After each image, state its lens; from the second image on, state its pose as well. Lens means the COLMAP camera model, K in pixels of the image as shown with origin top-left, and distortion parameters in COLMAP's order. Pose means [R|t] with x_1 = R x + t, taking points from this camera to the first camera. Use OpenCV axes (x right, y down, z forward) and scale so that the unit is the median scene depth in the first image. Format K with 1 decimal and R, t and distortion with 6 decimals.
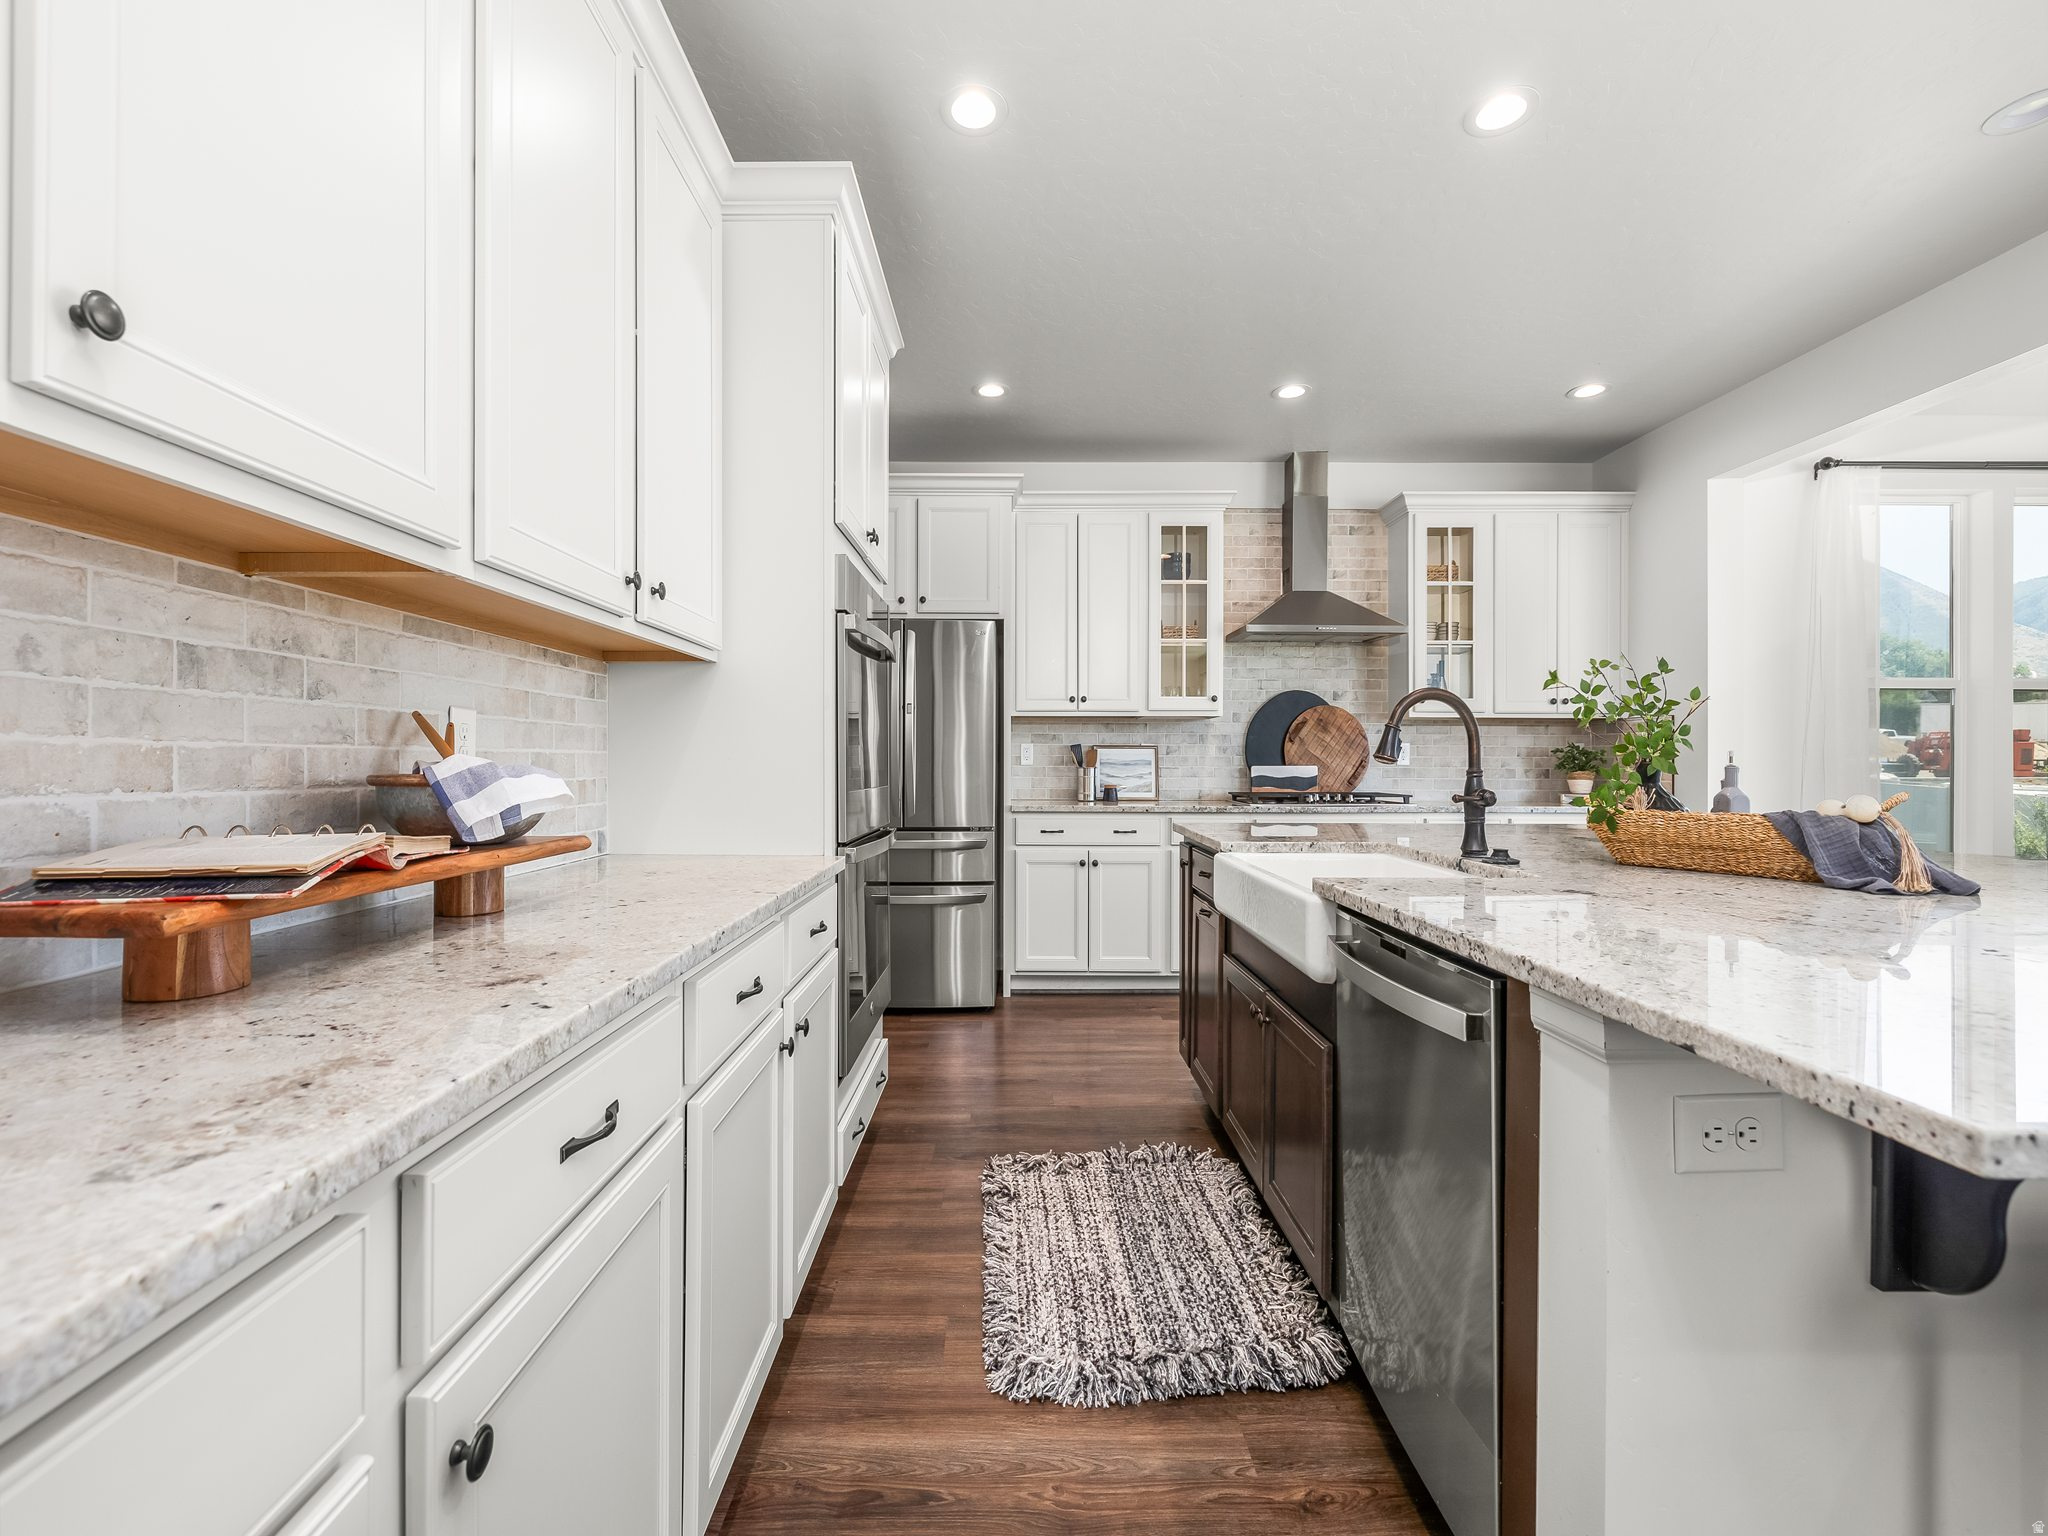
lens RADIAL K [[869.6, 0, 1023.7], [0, 869.6, 756.4], [0, 0, 1]] dist [0.000372, -0.000205]
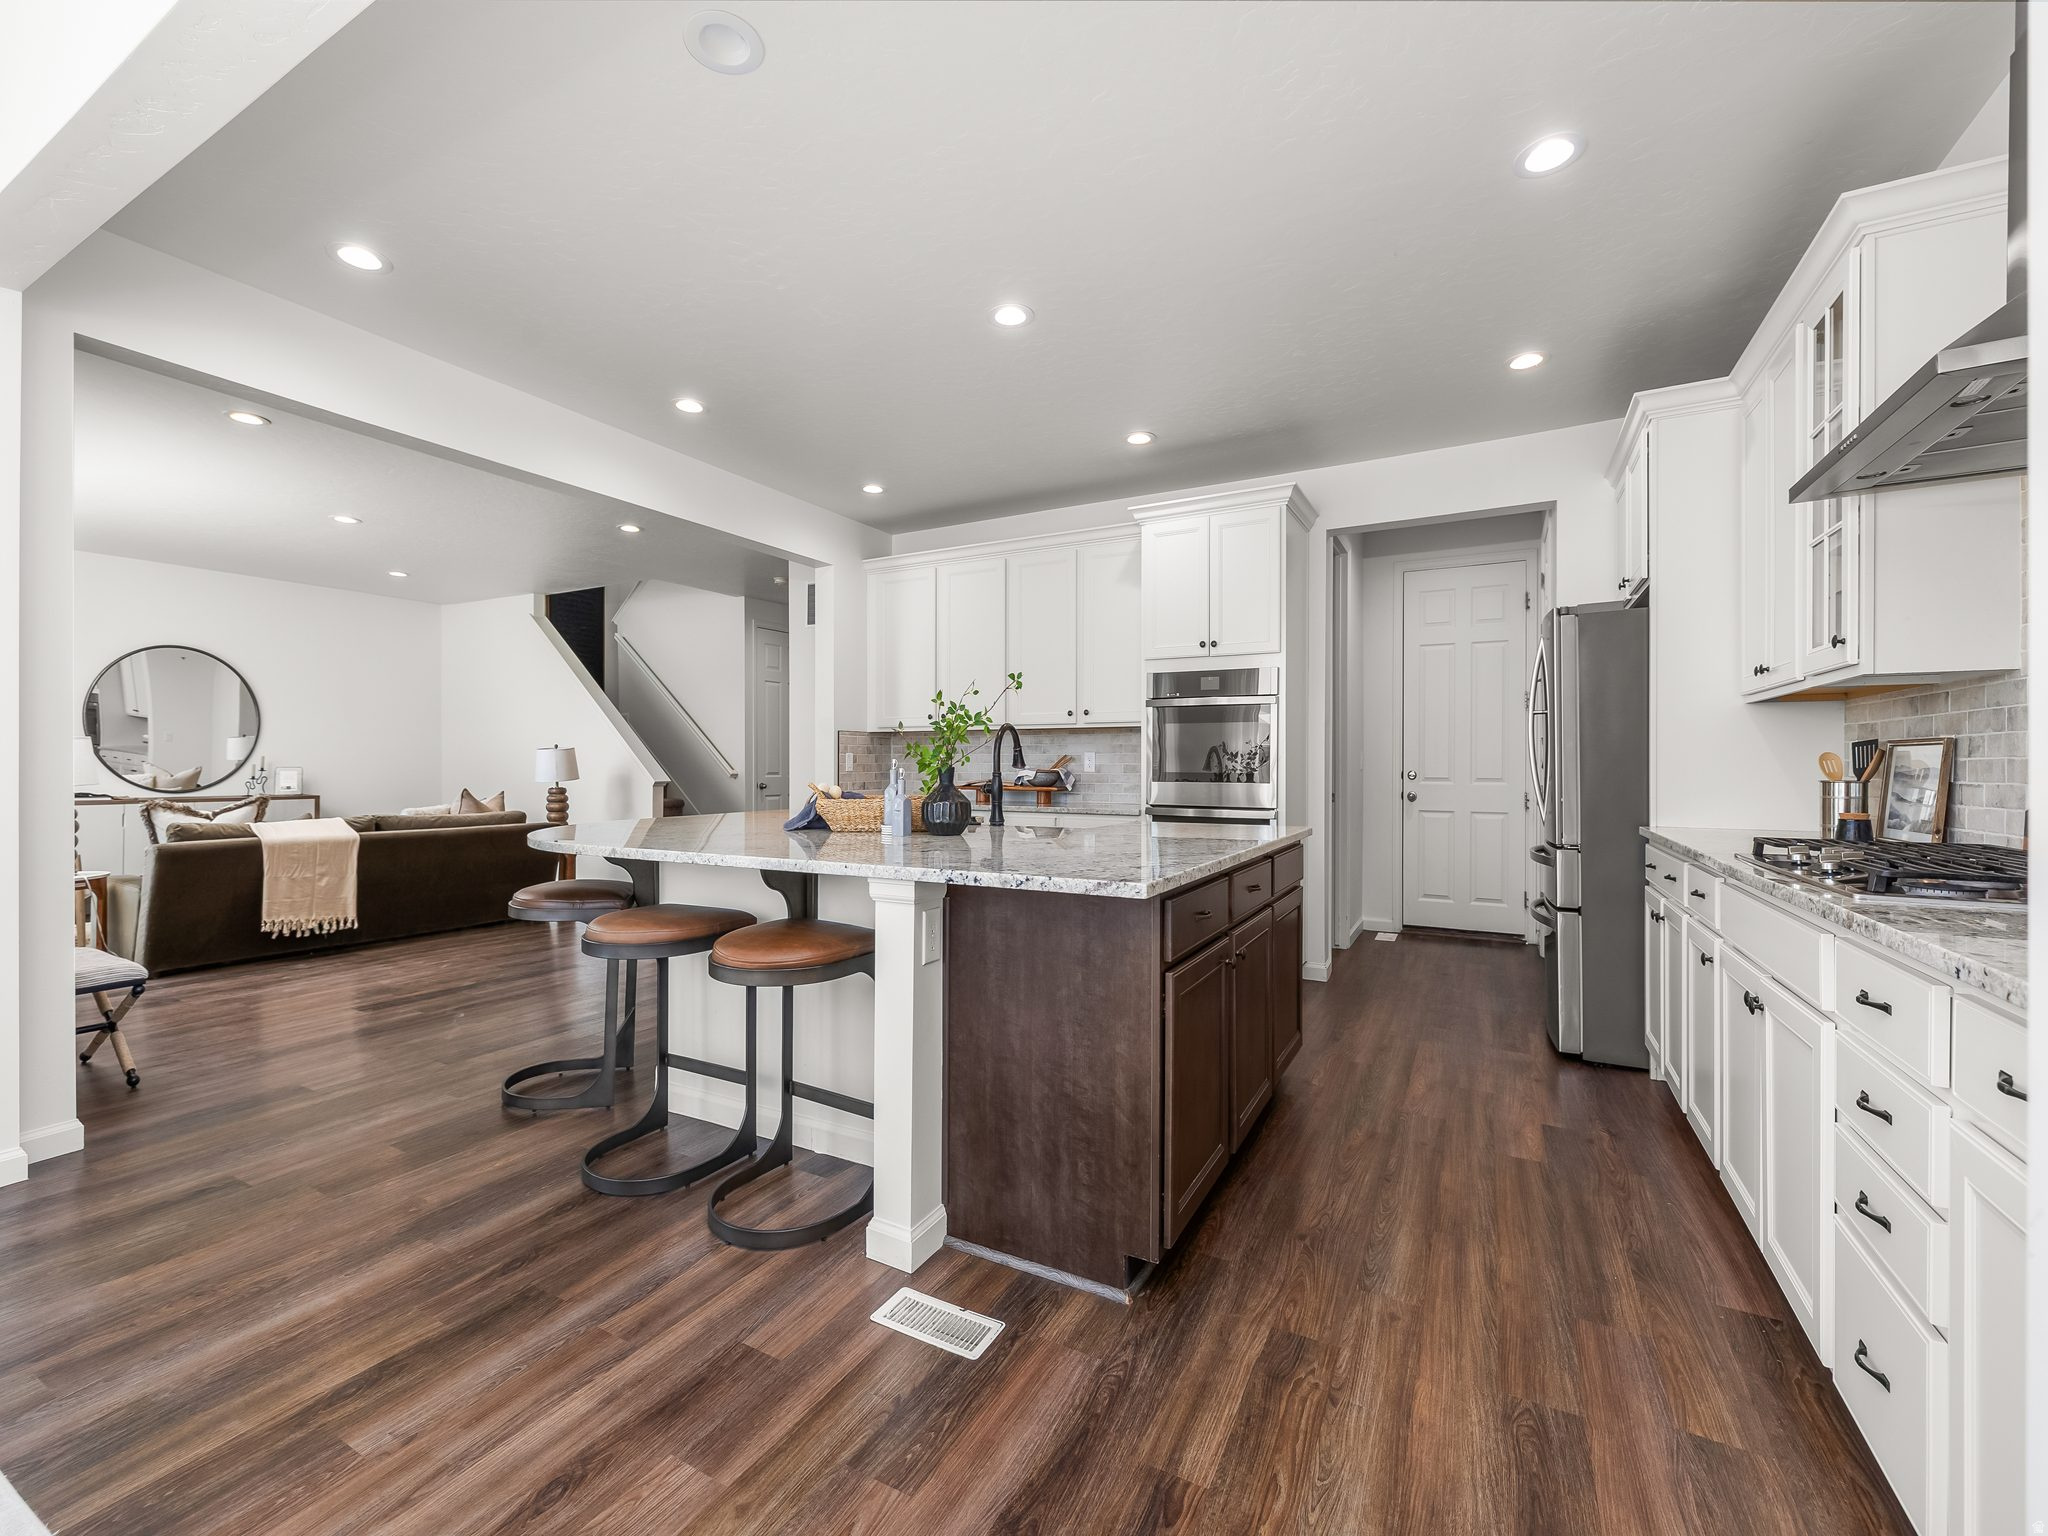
lens RADIAL K [[869.6, 0, 1010.7], [0, 869.6, 763.1], [0, 0, 1]] dist [0.000372, -0.000205]
pose [[-0.492883, -0.005214, -0.870080, 0.869039], [0.001633, 0.999975, -0.006917, 0.004300], [0.870094, -0.004830, -0.492862, 0.833013]]
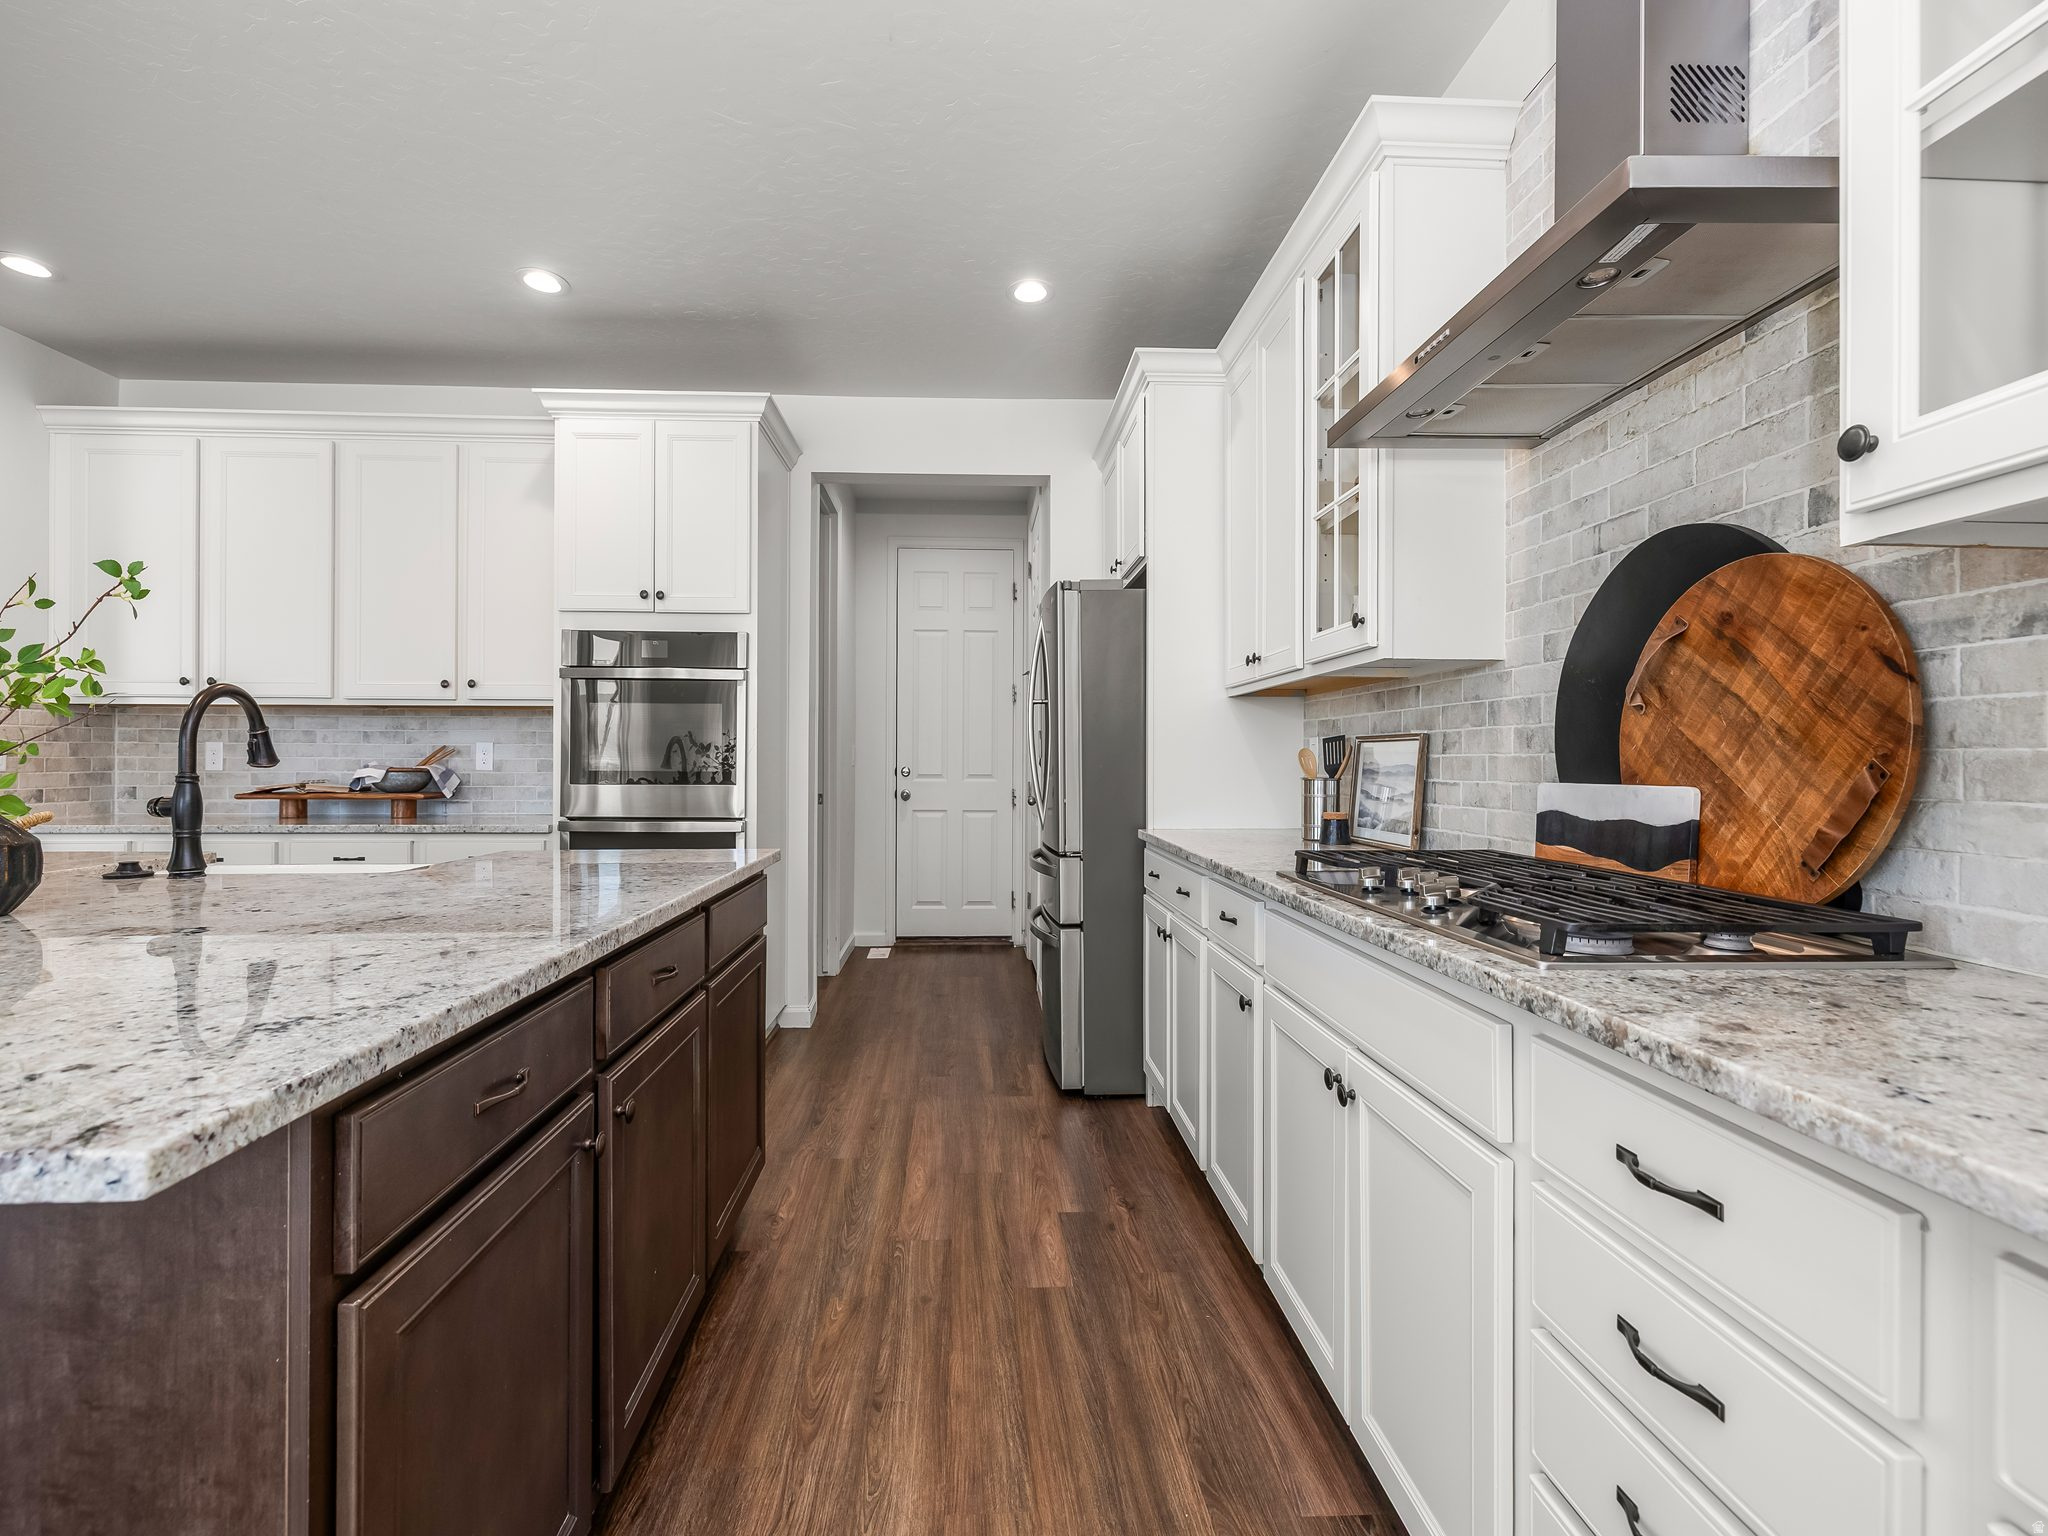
lens RADIAL K [[869.6, 0, 1015.2], [0, 869.6, 758.6], [0, 0, 1]] dist [0.000372, -0.000205]
pose [[0.045709, -0.004788, -0.998943, 0.633871], [0.003131, 0.999984, -0.004650, 0.002521], [0.998950, -0.002915, 0.045723, 0.809319]]
